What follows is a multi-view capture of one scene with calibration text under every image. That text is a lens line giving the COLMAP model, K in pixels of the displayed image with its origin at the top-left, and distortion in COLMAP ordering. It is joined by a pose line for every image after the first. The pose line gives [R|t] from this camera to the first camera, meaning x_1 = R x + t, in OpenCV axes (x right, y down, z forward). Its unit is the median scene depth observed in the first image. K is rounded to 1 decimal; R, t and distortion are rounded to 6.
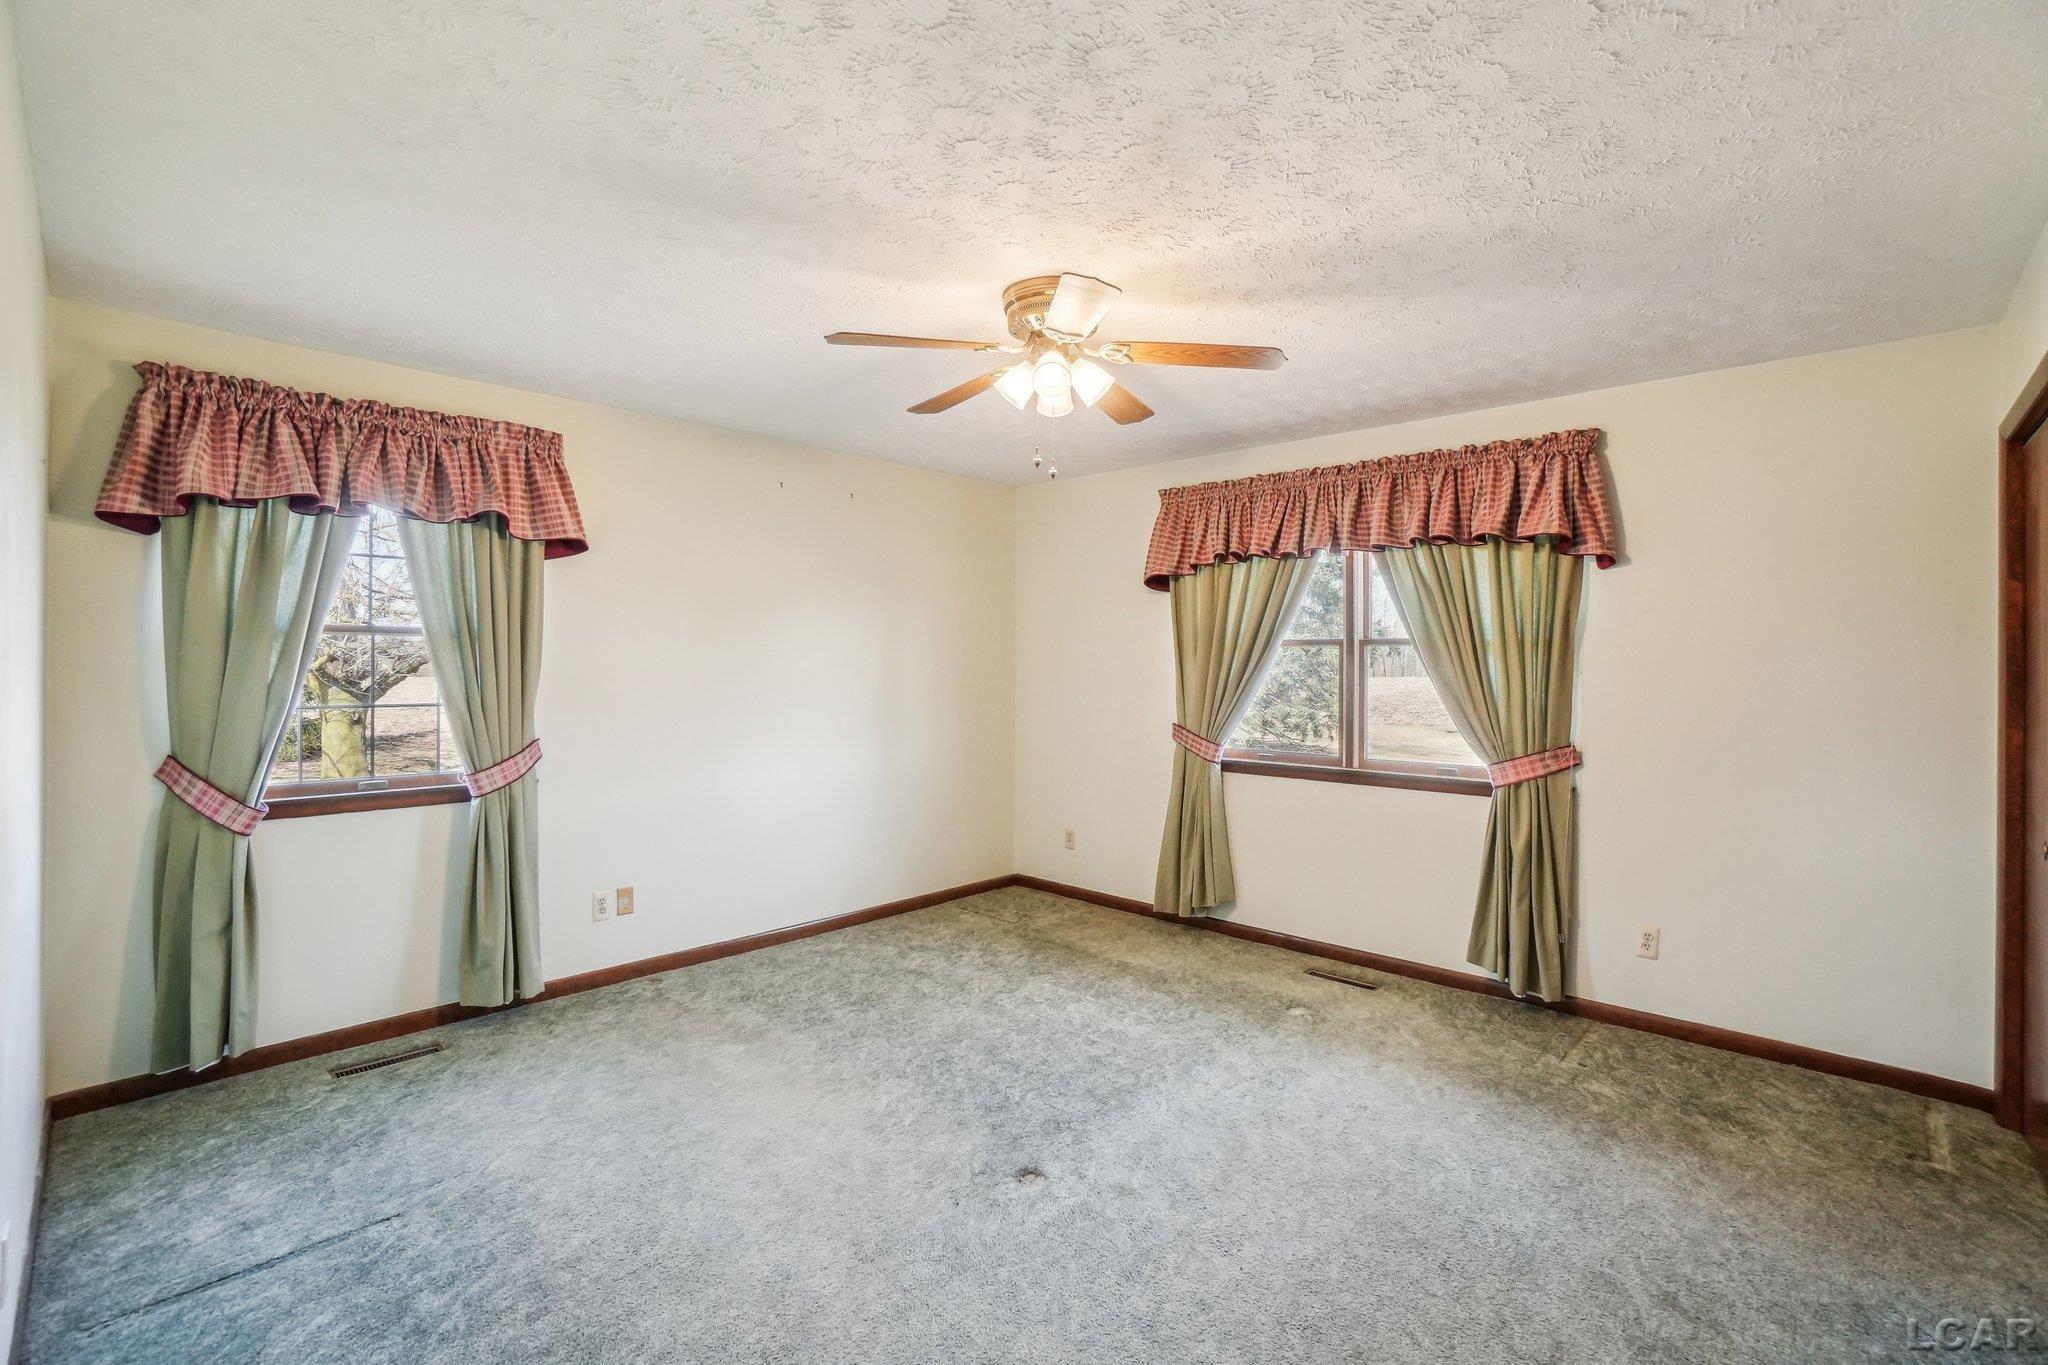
lens RADIAL K [[919.7, 0, 1020.6], [0, 919.7, 672.0], [0, 0, 1]] dist [-0.035899, 0.012330]
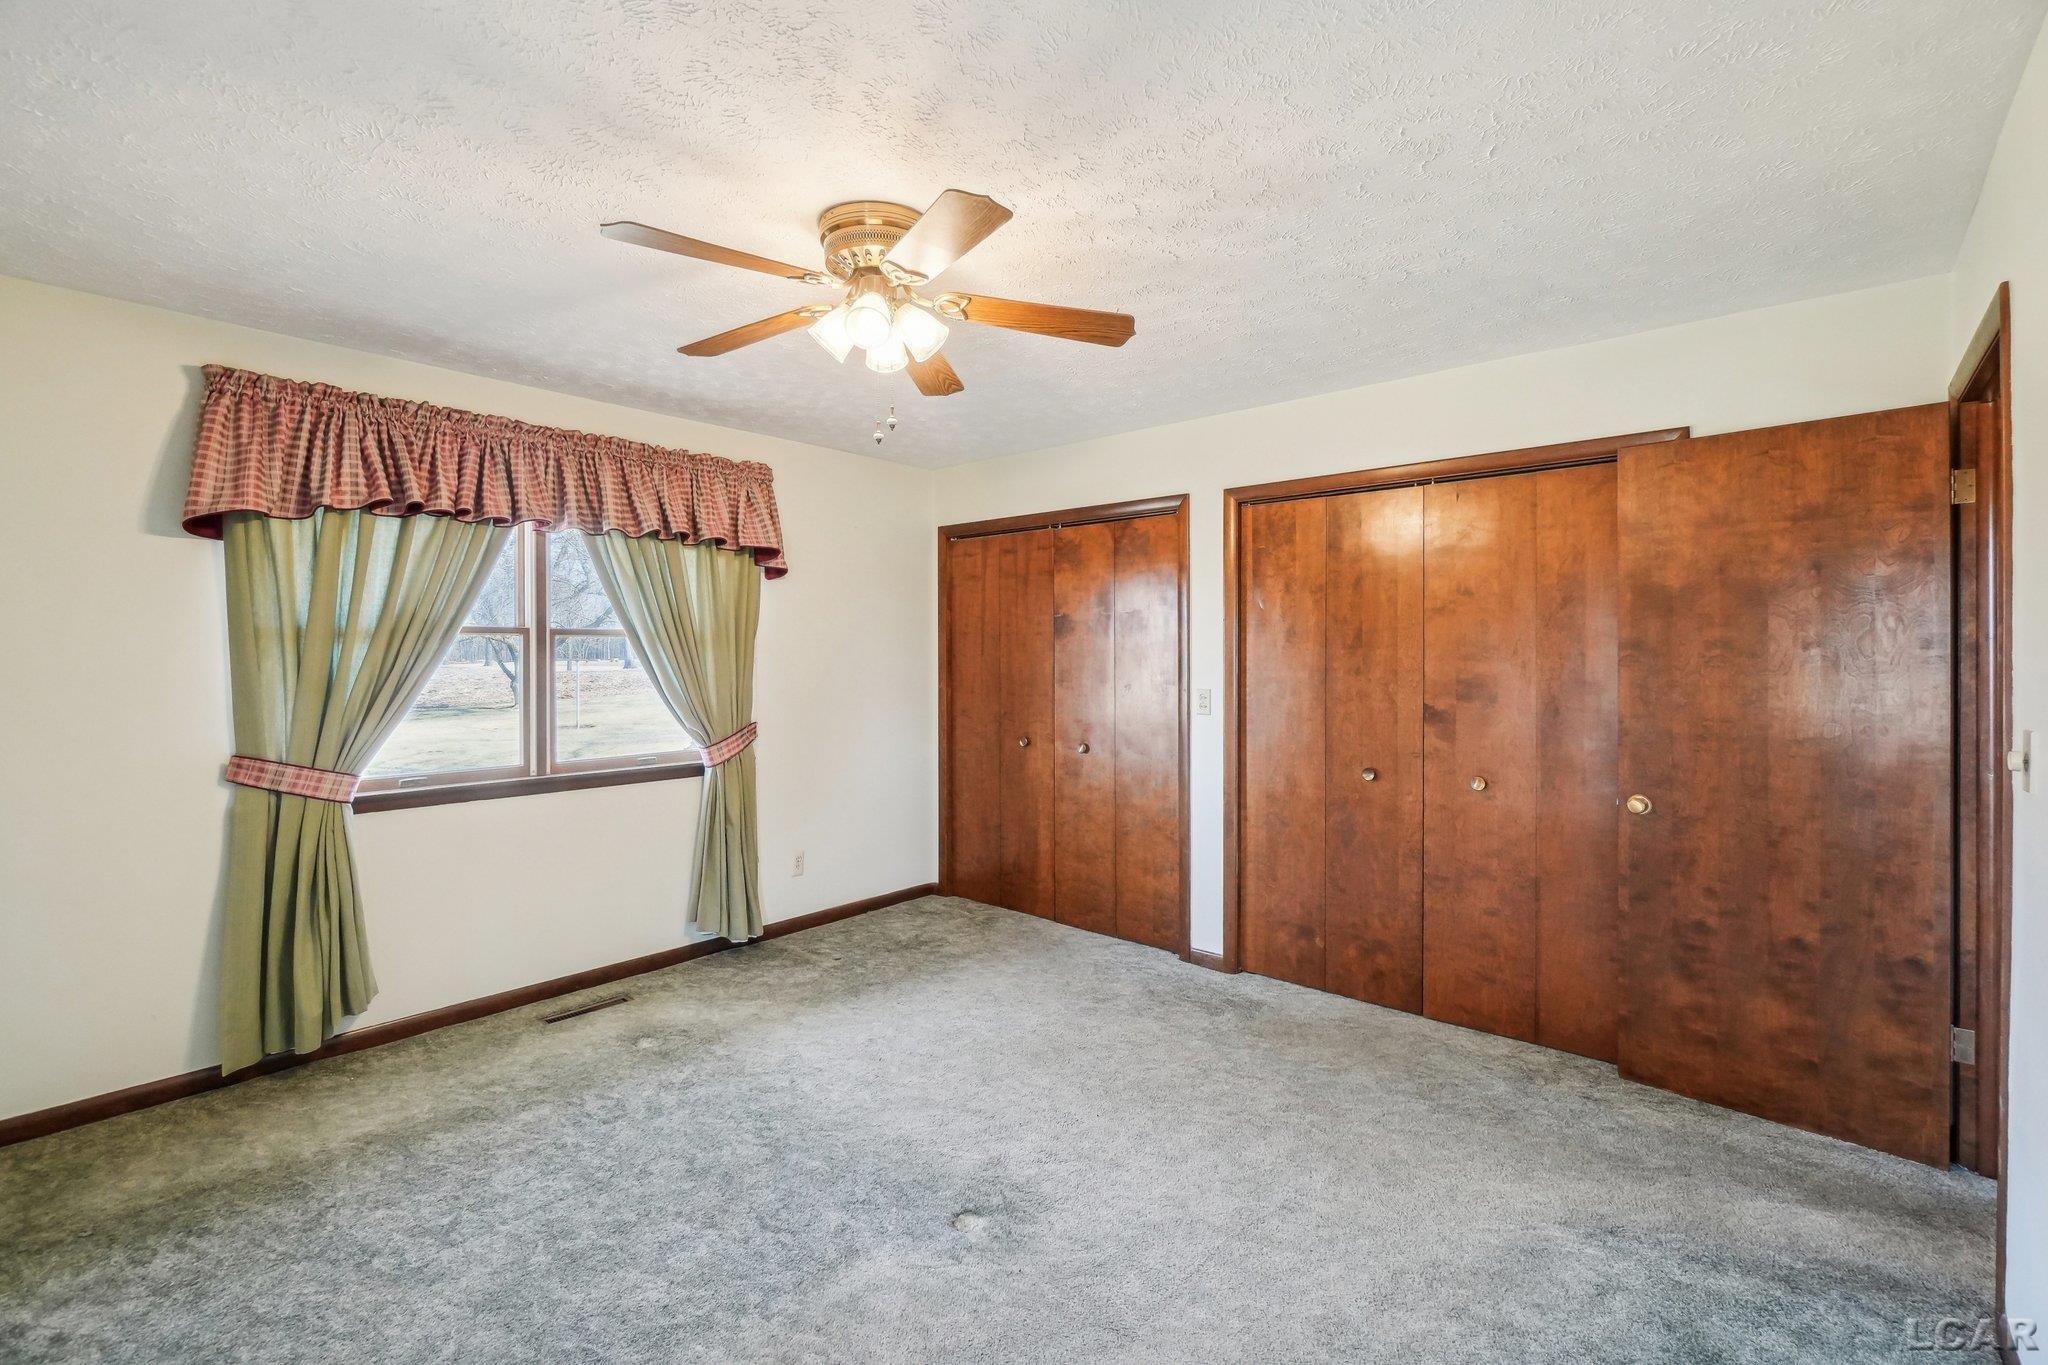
lens RADIAL K [[919.7, 0, 1017.7], [0, 919.7, 667.3], [0, 0, 1]] dist [-0.035899, 0.012330]
pose [[-0.049639, -0.014457, 0.998663, -0.538908], [0.020125, 0.999678, 0.015472, -0.002202], [-0.998564, 0.020866, -0.049332, 0.602818]]
